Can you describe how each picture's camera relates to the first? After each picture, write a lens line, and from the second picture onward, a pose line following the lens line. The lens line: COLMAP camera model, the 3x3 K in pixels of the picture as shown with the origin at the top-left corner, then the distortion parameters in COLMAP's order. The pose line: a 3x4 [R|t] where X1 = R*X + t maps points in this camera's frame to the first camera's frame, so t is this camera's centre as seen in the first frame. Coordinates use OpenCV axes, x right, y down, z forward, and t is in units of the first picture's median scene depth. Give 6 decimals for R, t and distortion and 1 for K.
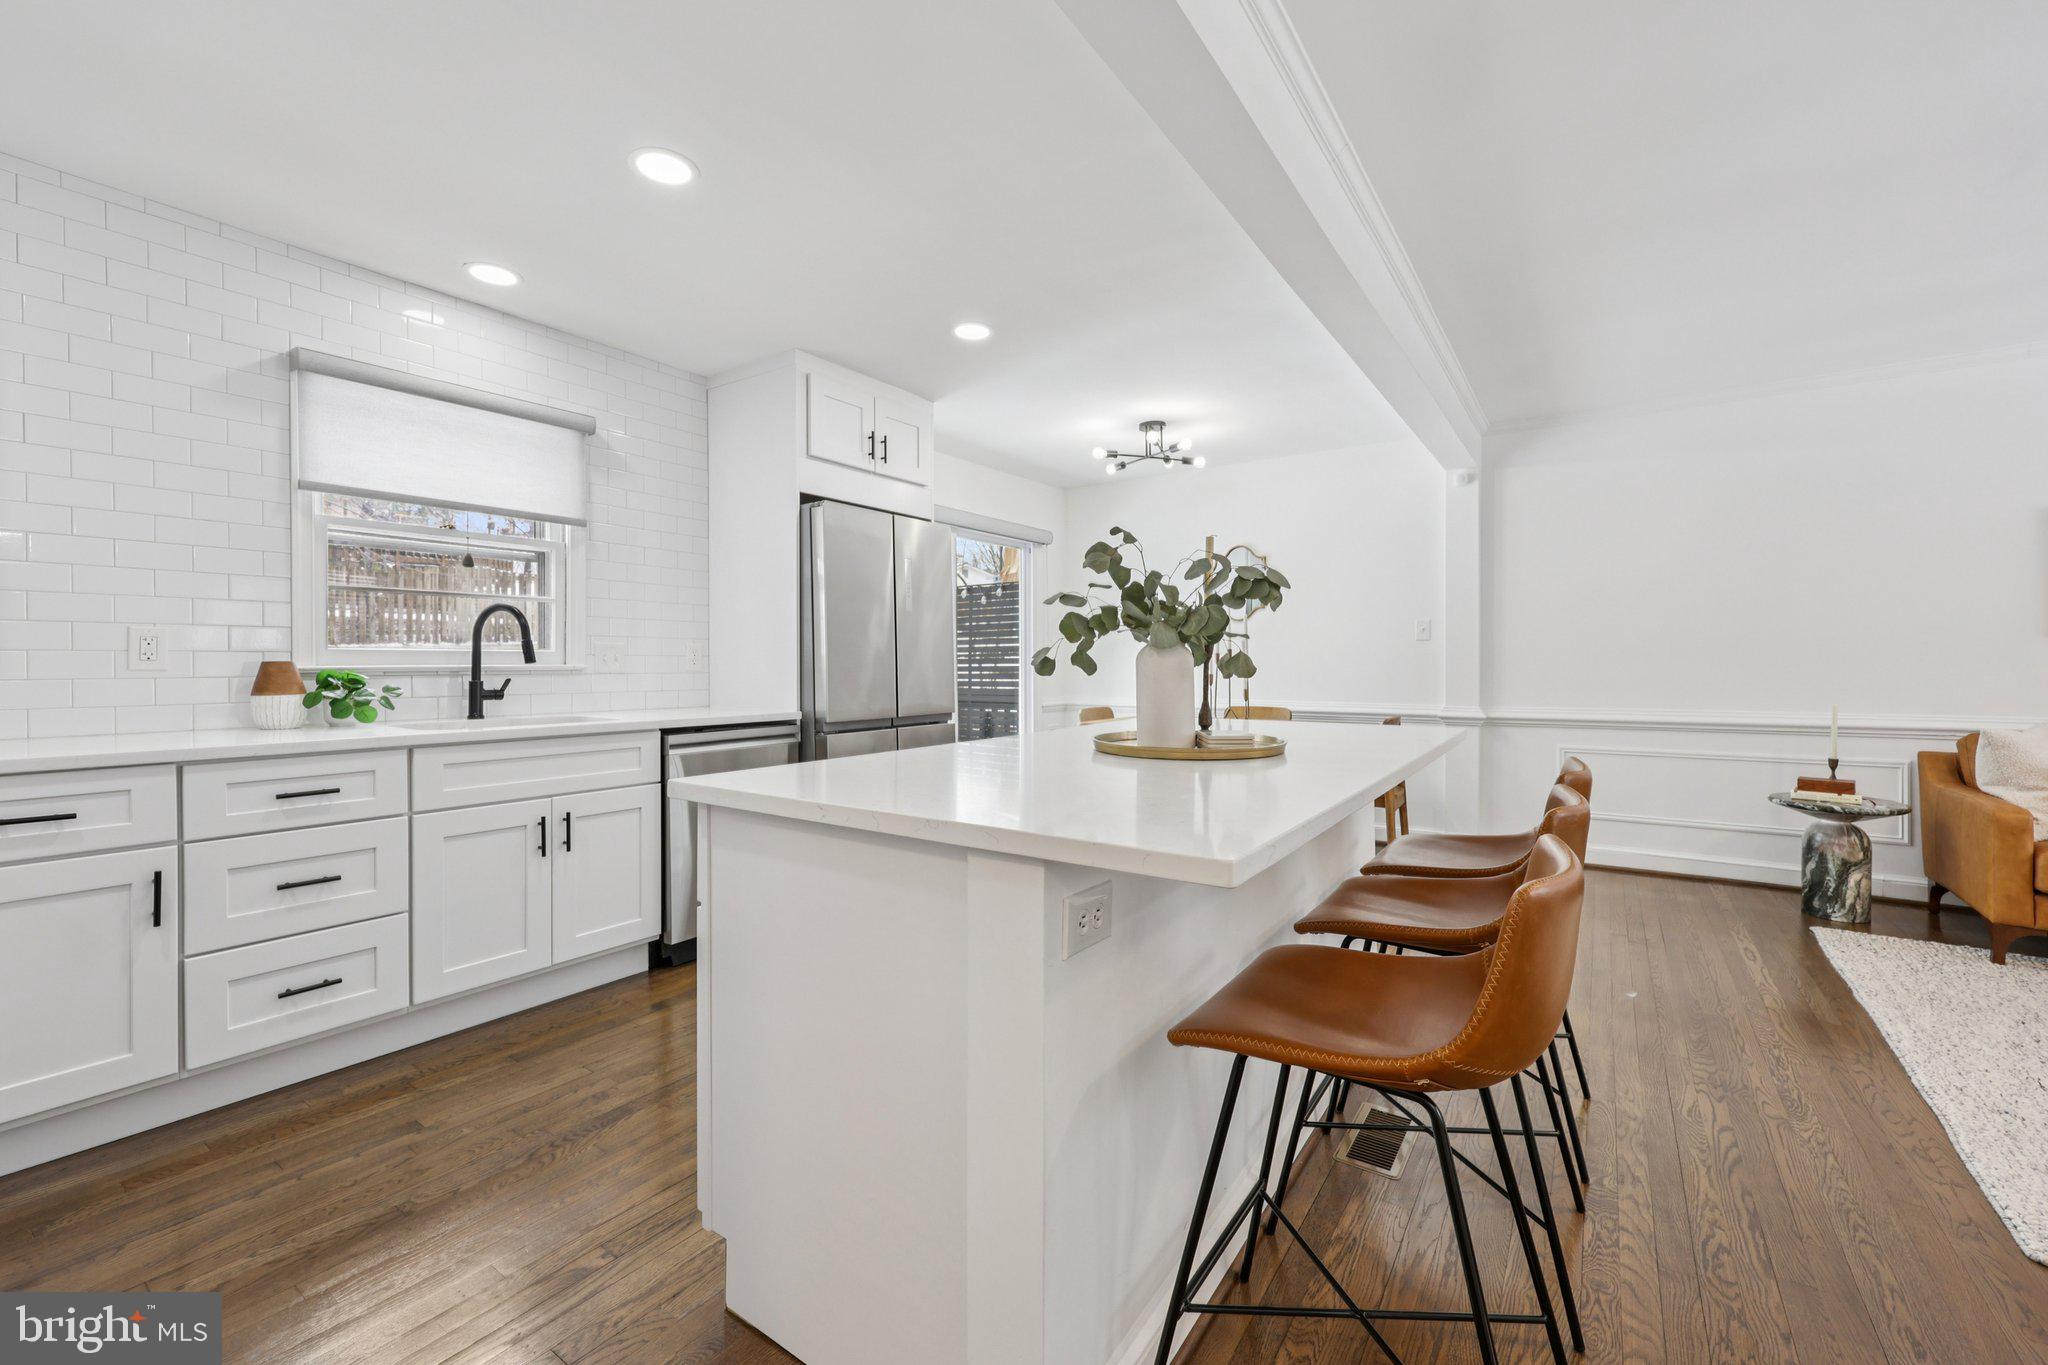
lens RADIAL K [[824.3, 0, 1030.5], [0, 824.3, 662.8], [0, 0, 1]] dist [0.000048, 0.000399]
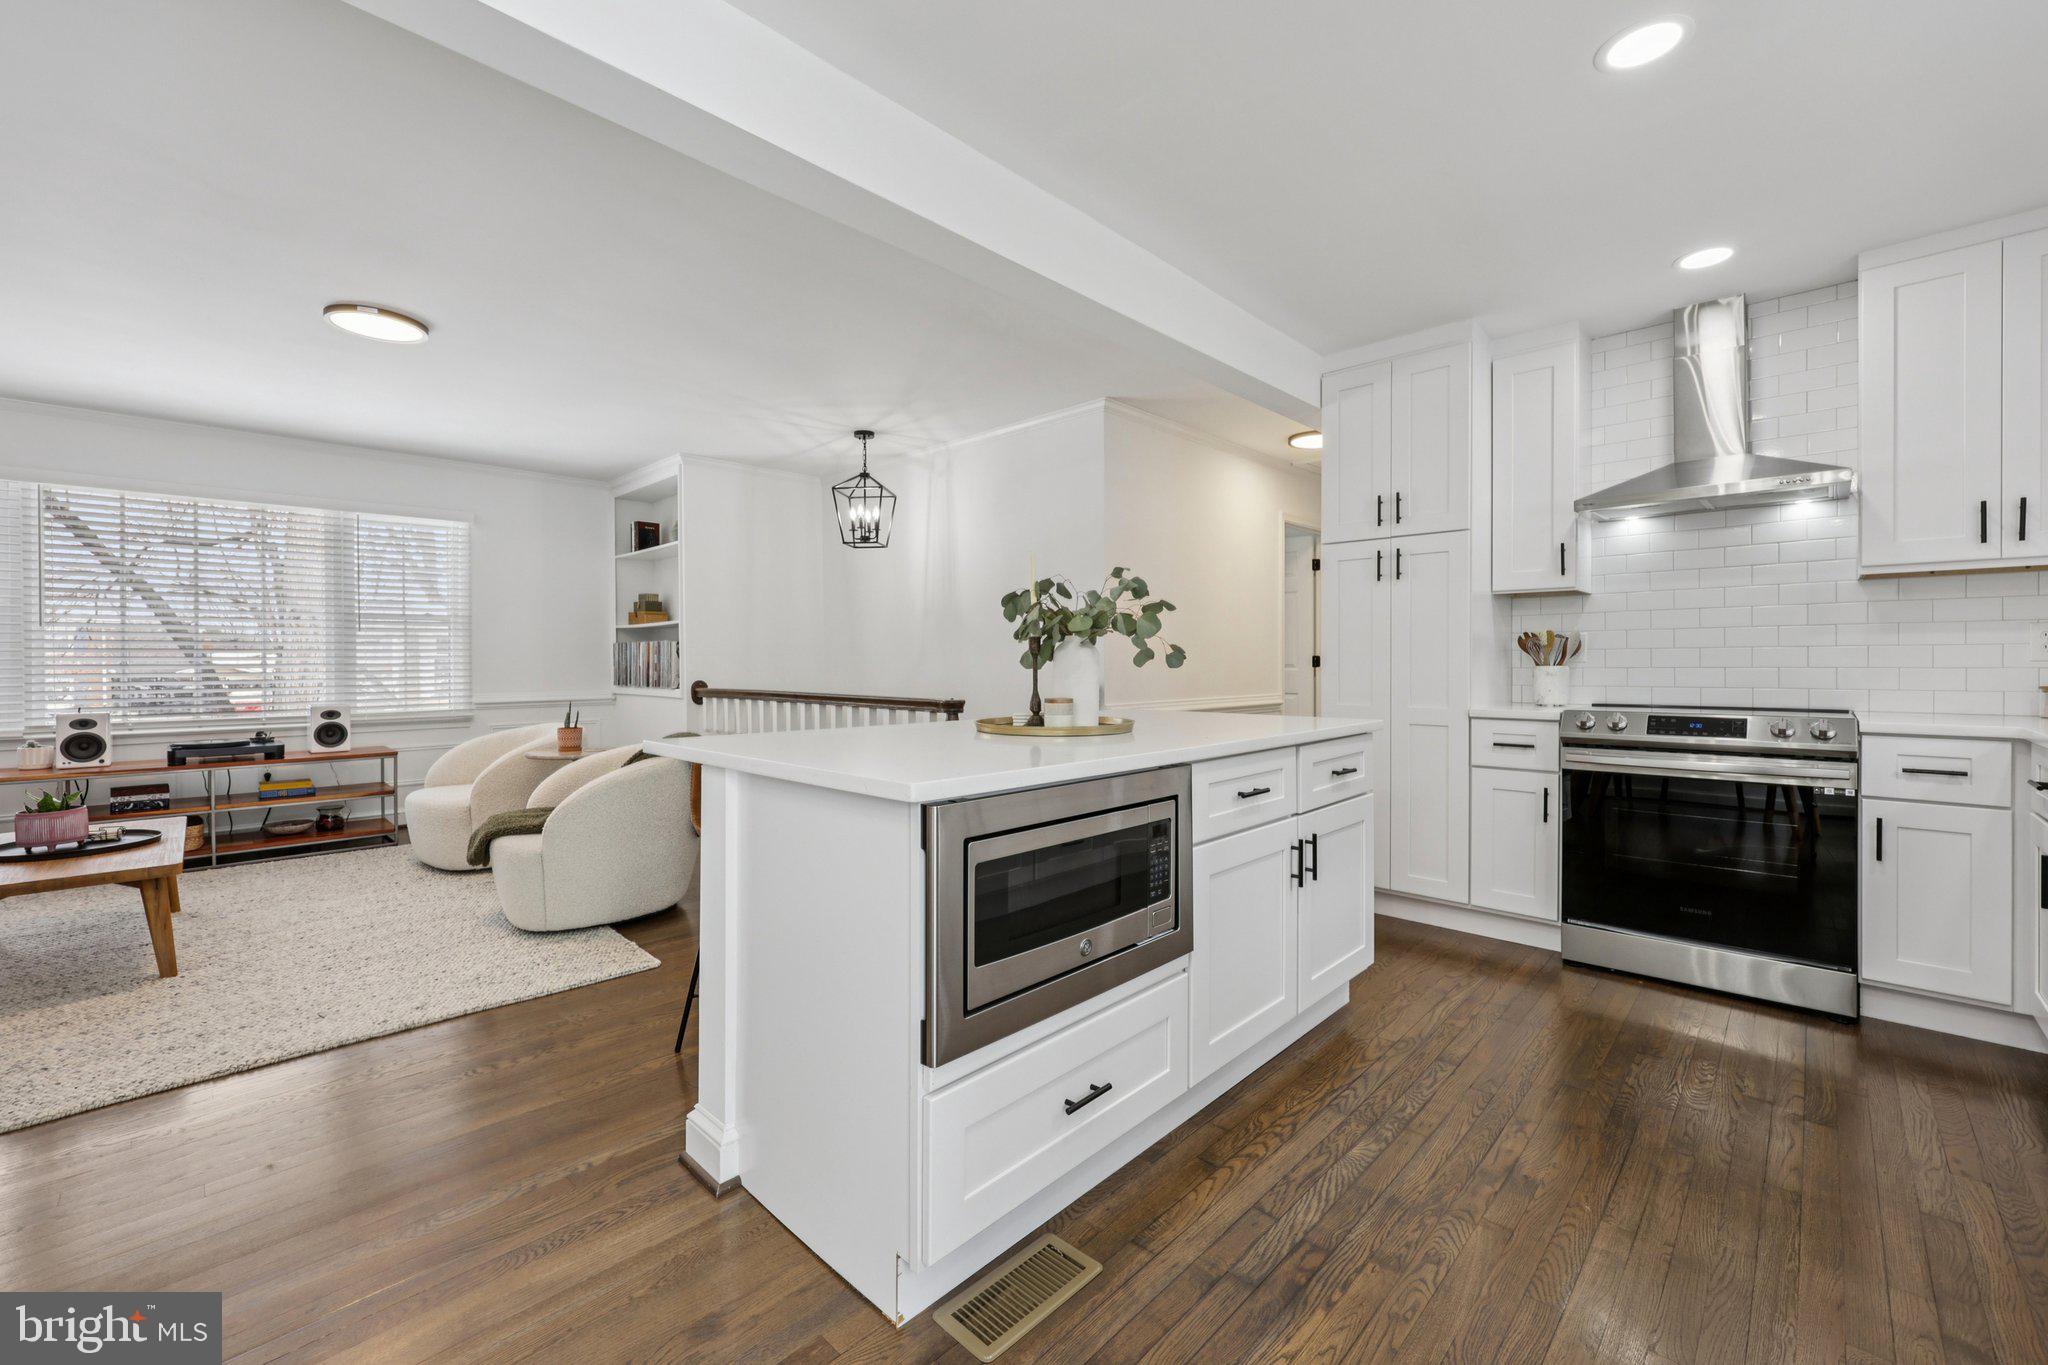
lens RADIAL K [[824.3, 0, 1028.4], [0, 824.3, 668.4], [0, 0, 1]] dist [0.000048, 0.000399]
pose [[-0.988300, 0.003668, 0.152481, 0.020879], [0.004857, 0.999961, 0.007425, 0.003227], [-0.152448, 0.008079, -0.988278, 1.229504]]
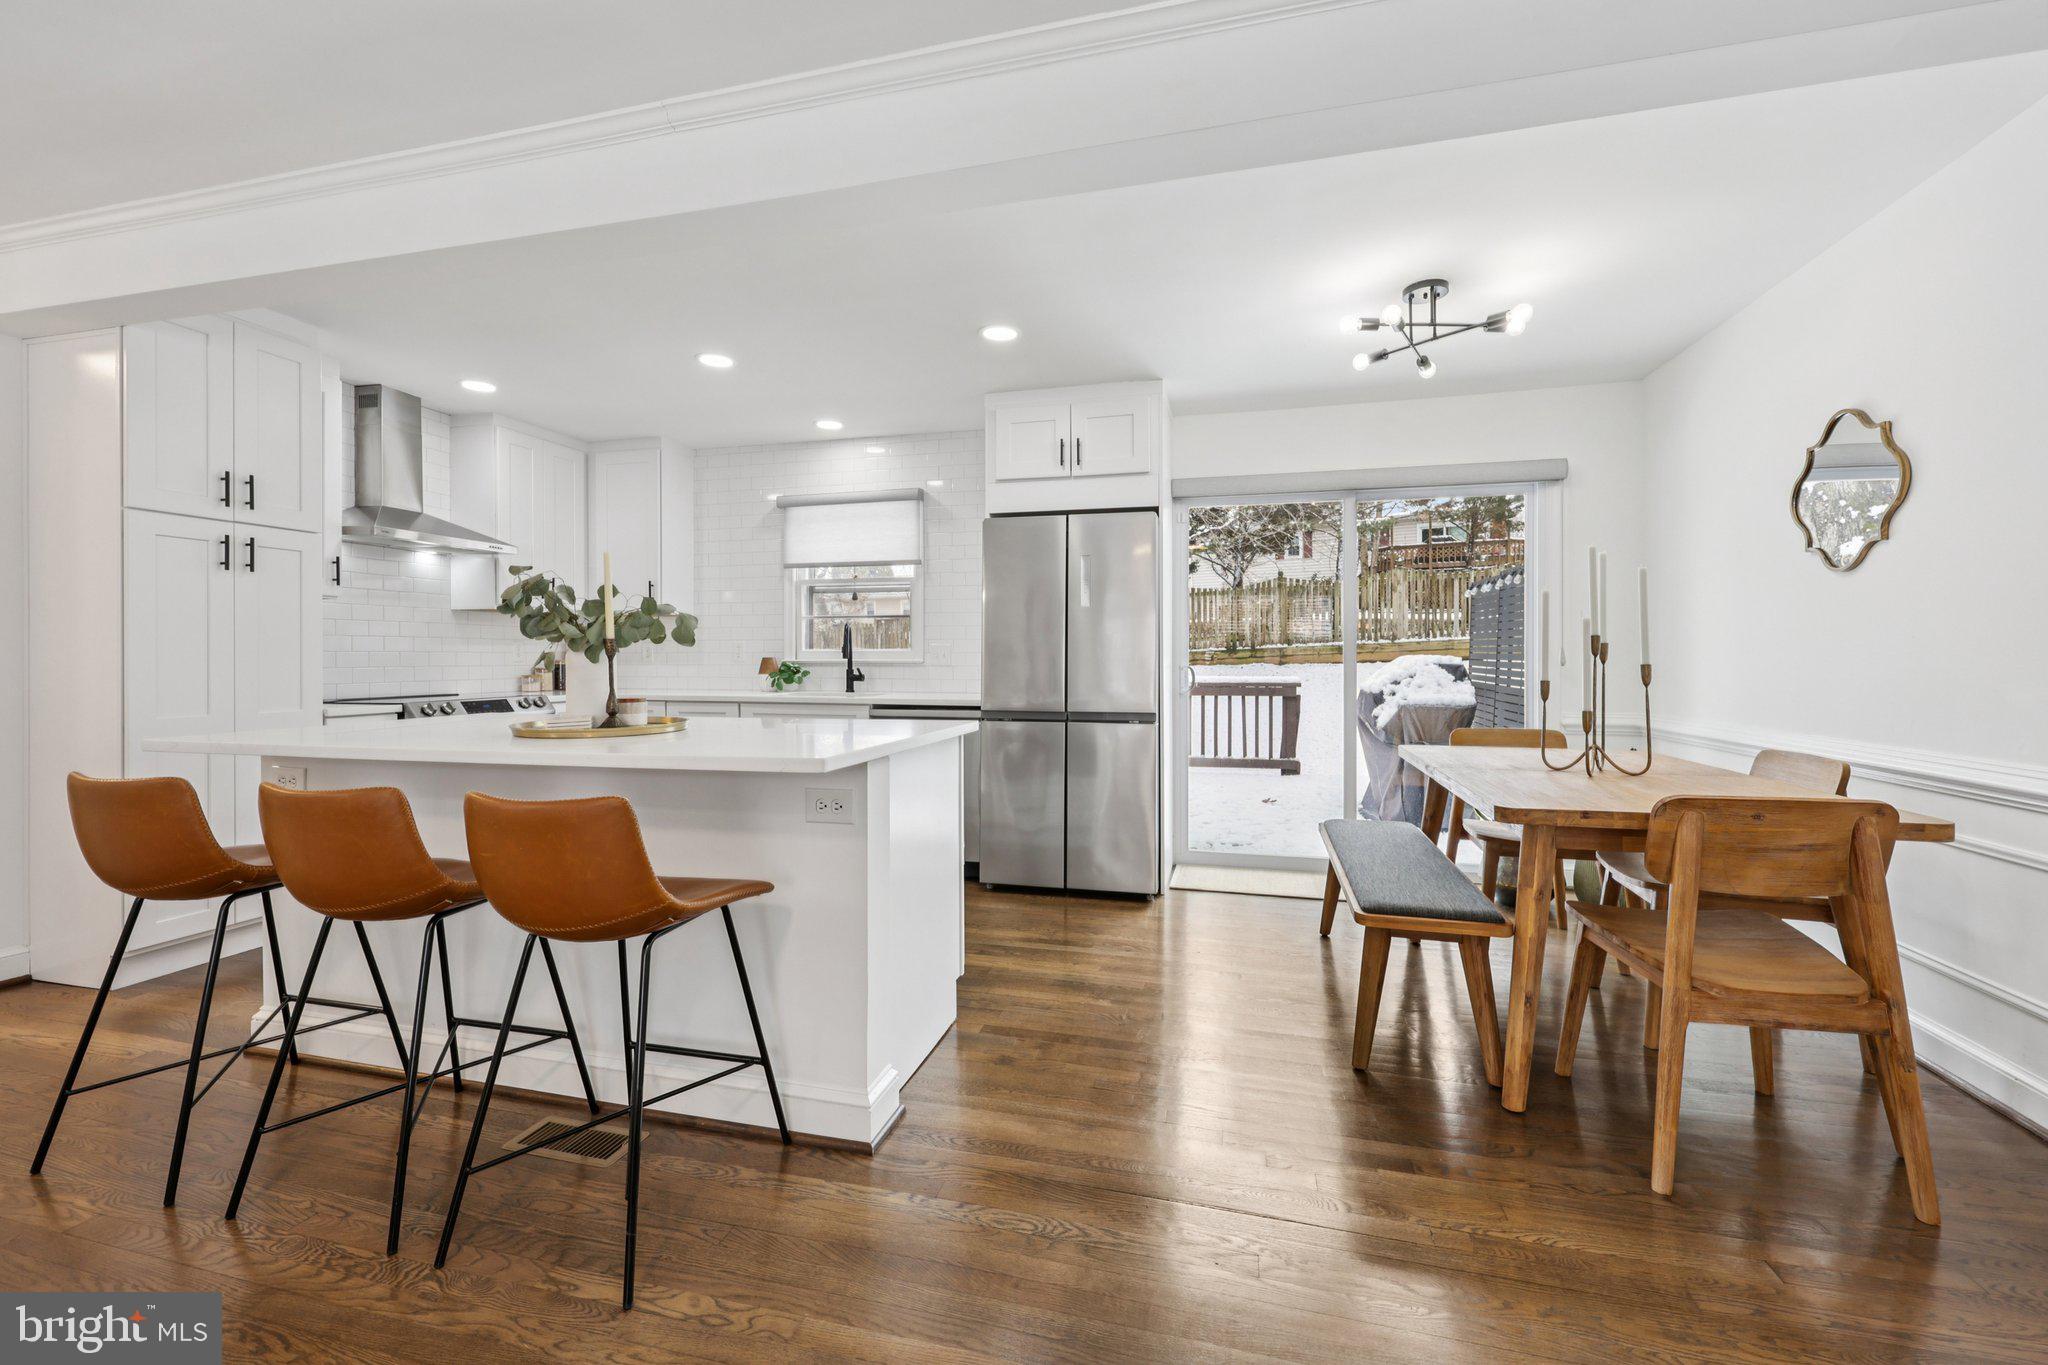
lens RADIAL K [[824.3, 0, 1021.2], [0, 824.3, 662.4], [0, 0, 1]] dist [0.000048, 0.000399]
pose [[0.342857, 0.007856, -0.939355, 0.859738], [-0.000877, 0.999967, 0.008043, -0.004654], [0.939387, -0.001934, 0.342853, 0.652230]]
